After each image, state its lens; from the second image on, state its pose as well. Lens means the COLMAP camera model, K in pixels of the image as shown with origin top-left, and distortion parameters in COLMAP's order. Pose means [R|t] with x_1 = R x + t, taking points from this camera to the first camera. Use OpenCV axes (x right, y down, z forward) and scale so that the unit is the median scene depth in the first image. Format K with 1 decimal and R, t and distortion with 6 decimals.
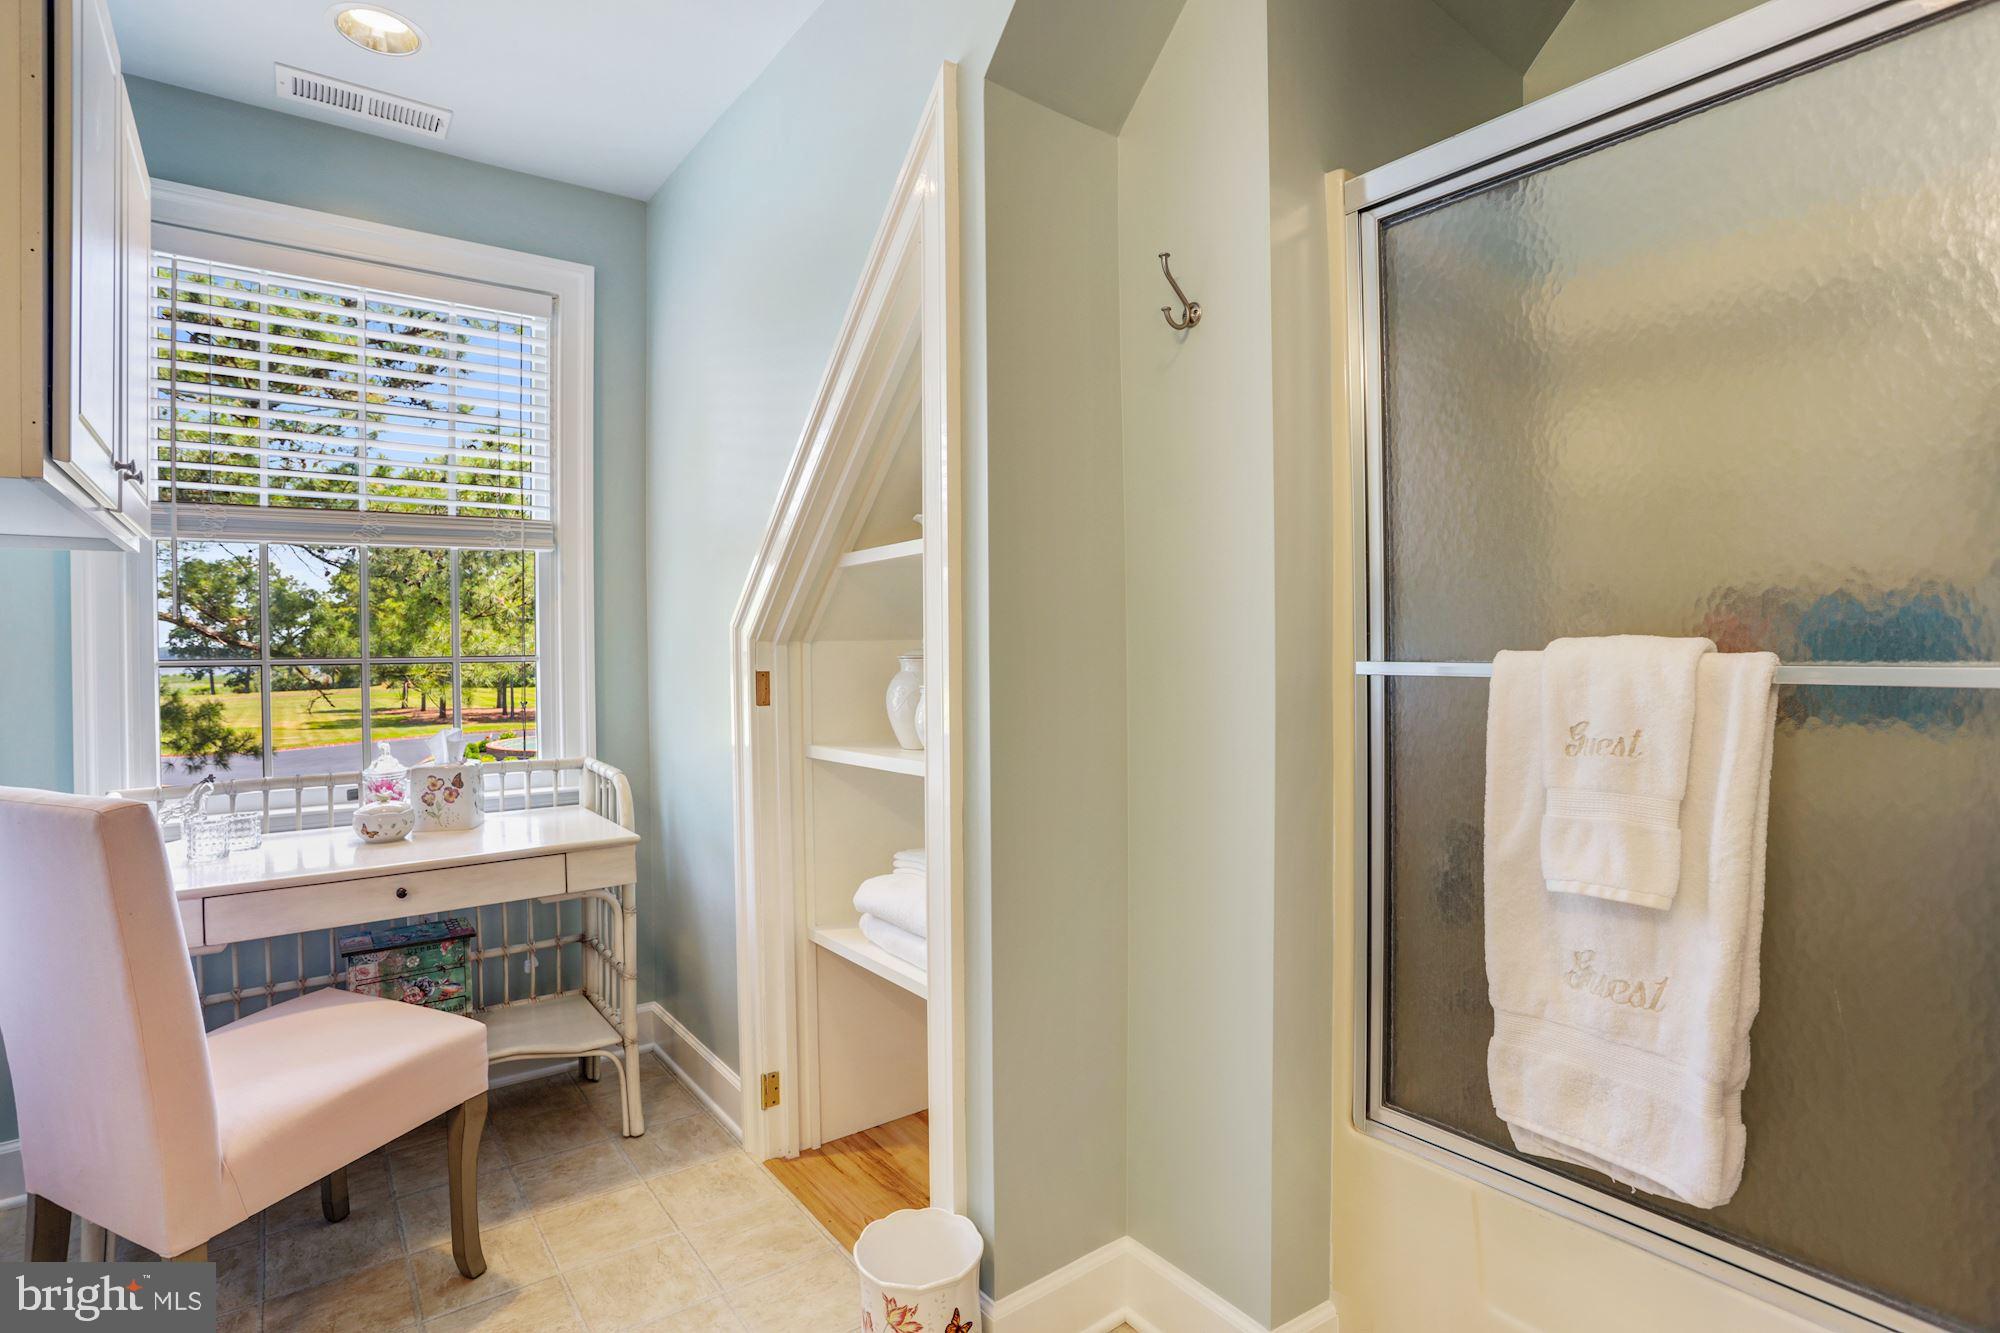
lens RADIAL K [[981.1, 0, 992.9], [0, 981.1, 648.3], [0, 0, 1]] dist [-0.072685, 0.028447]
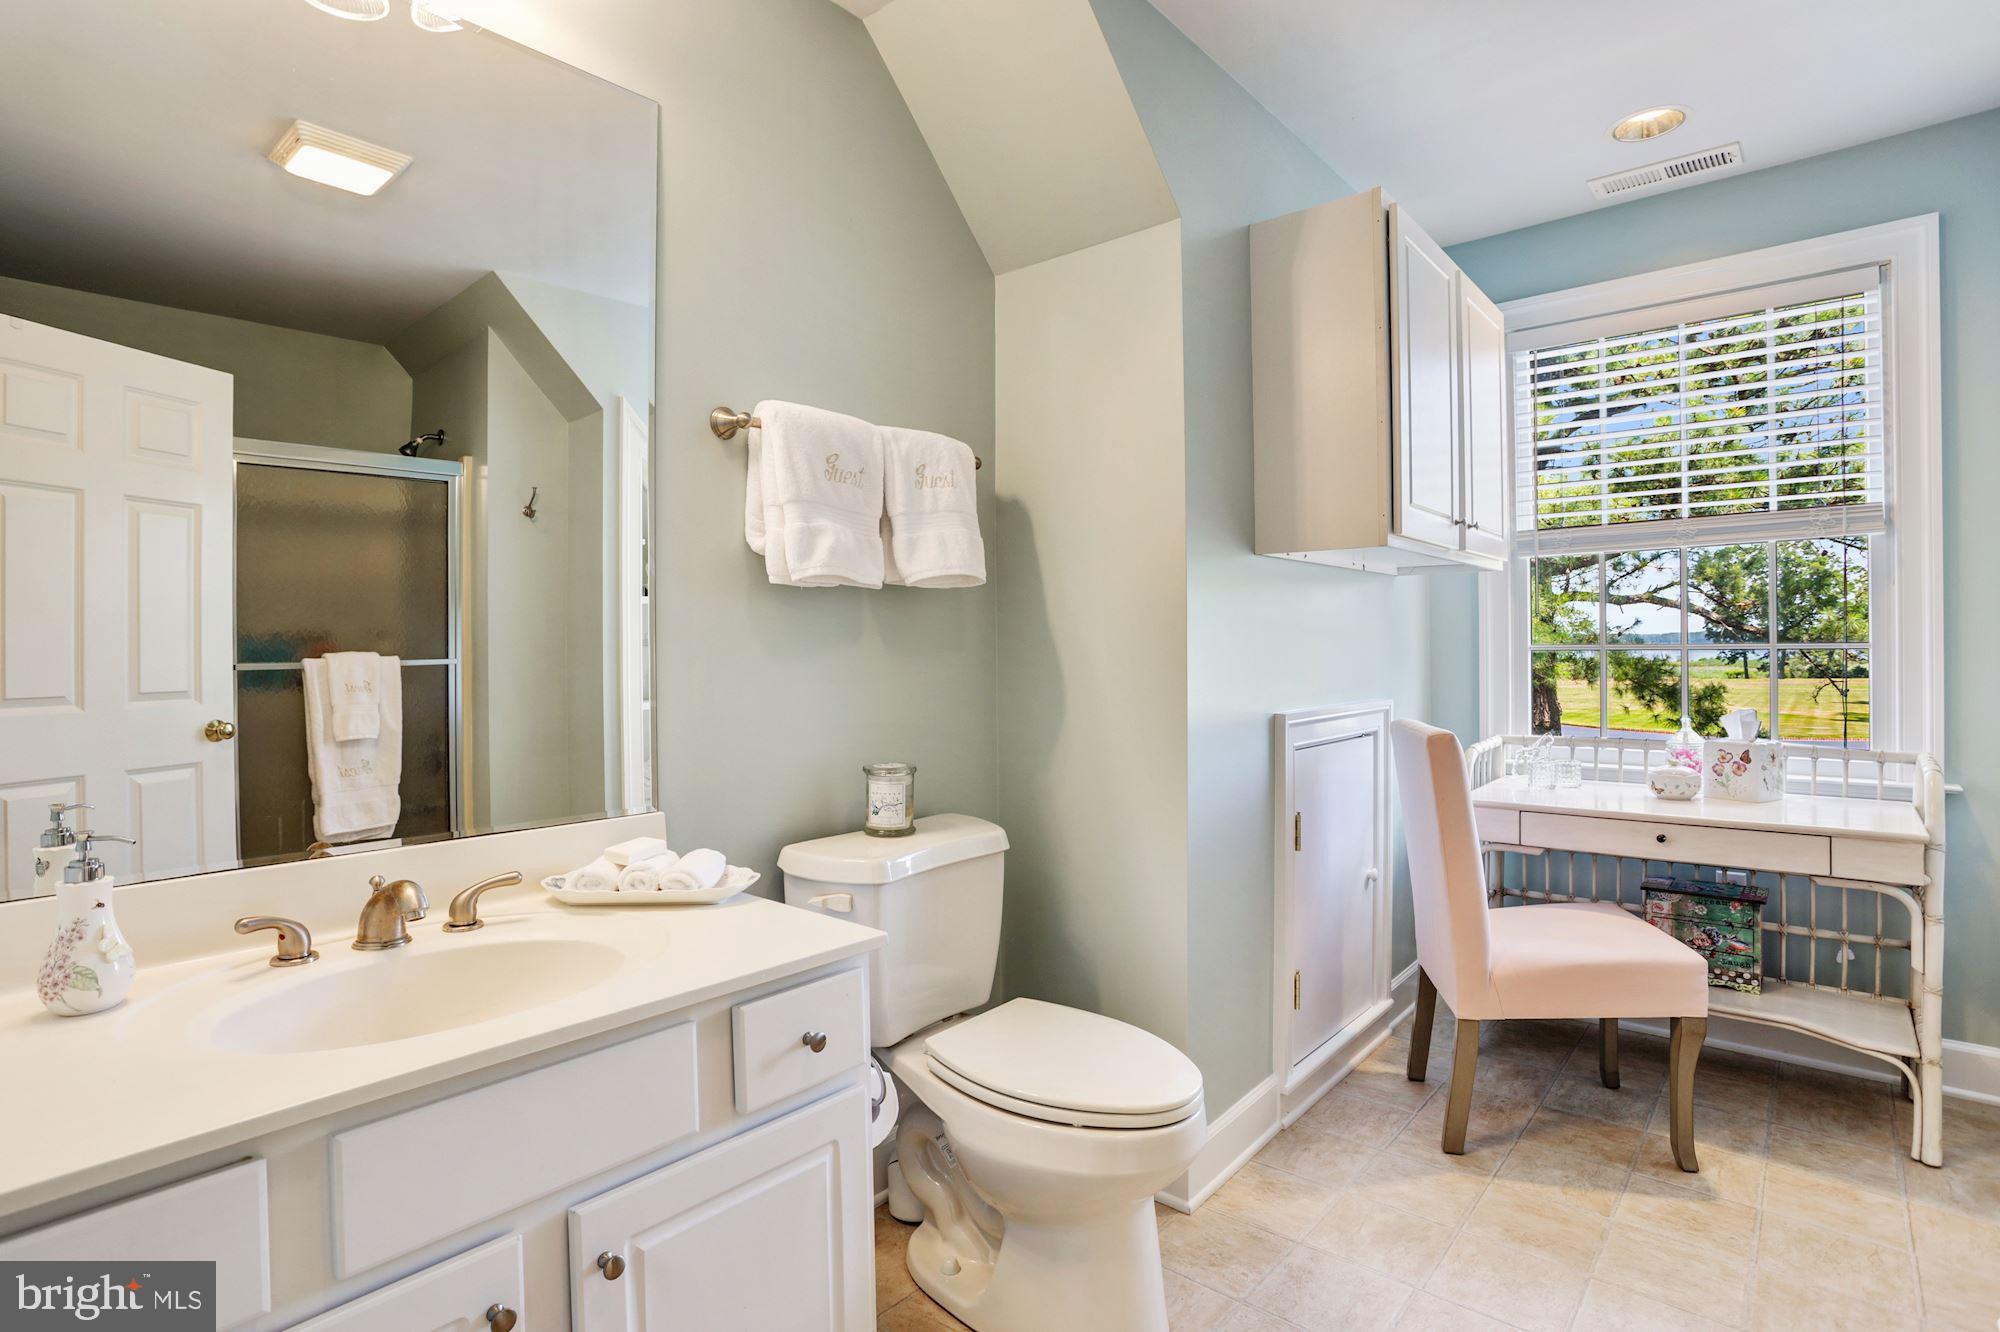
lens RADIAL K [[981.1, 0, 992.9], [0, 981.1, 647.8], [0, 0, 1]] dist [-0.072685, 0.028447]
pose [[0.218167, 0.011763, -0.975841, 0.314218], [0.003663, 0.999910, 0.012872, -0.003536], [0.975905, -0.006383, 0.218104, -0.075759]]
